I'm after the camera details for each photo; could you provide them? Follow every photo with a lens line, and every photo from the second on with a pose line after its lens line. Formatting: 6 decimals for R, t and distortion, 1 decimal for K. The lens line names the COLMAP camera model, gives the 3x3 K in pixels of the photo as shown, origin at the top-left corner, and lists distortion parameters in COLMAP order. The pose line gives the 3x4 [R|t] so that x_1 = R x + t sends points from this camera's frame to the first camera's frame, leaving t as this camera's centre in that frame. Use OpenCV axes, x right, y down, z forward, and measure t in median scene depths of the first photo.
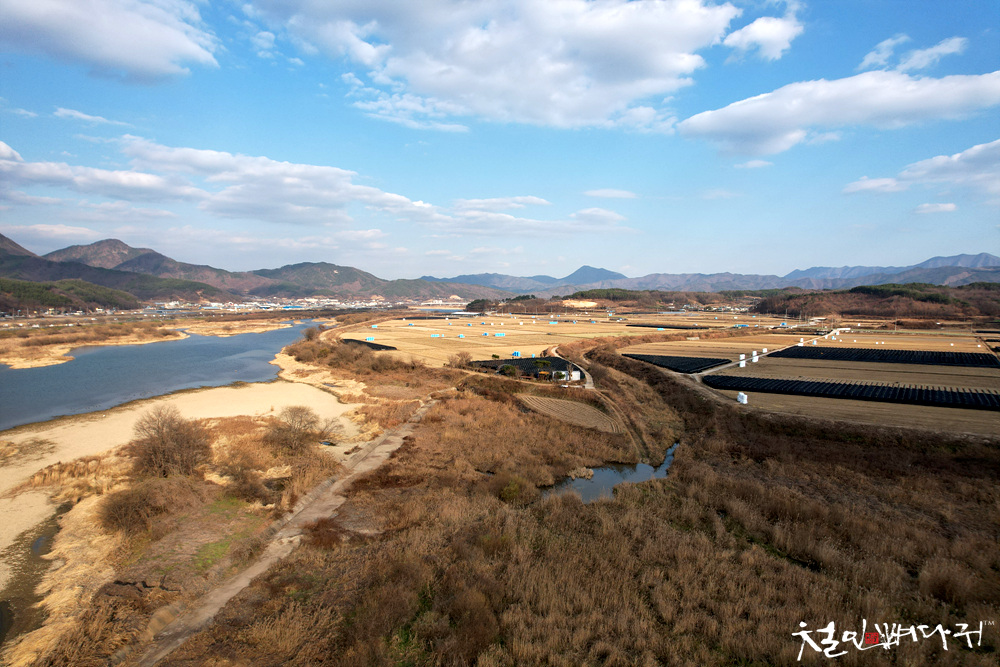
lens RADIAL K [[642.6, 0, 502.4], [0, 642.6, 340.2], [0, 0, 1]] dist [-0.071590, 0.071208]
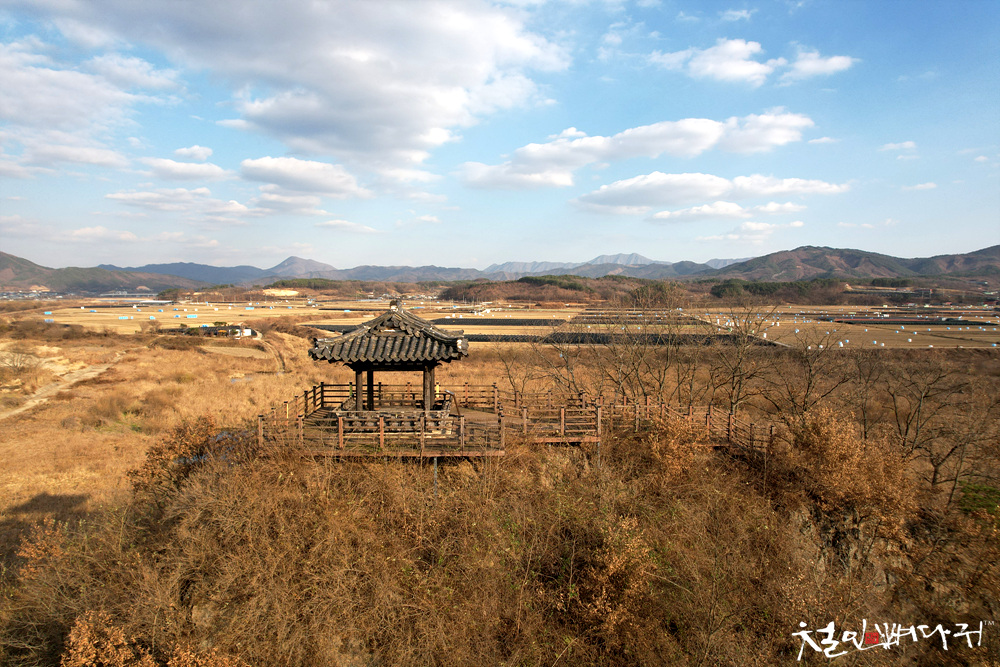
lens RADIAL K [[642.6, 0, 502.4], [0, 642.6, 340.2], [0, 0, 1]] dist [-0.071590, 0.071208]
pose [[0.903845, -0.030673, 0.426758, 0.006527], [0.025434, 0.999515, 0.017973, 0.014350], [-0.427103, -0.005391, 0.904187, -0.100114]]
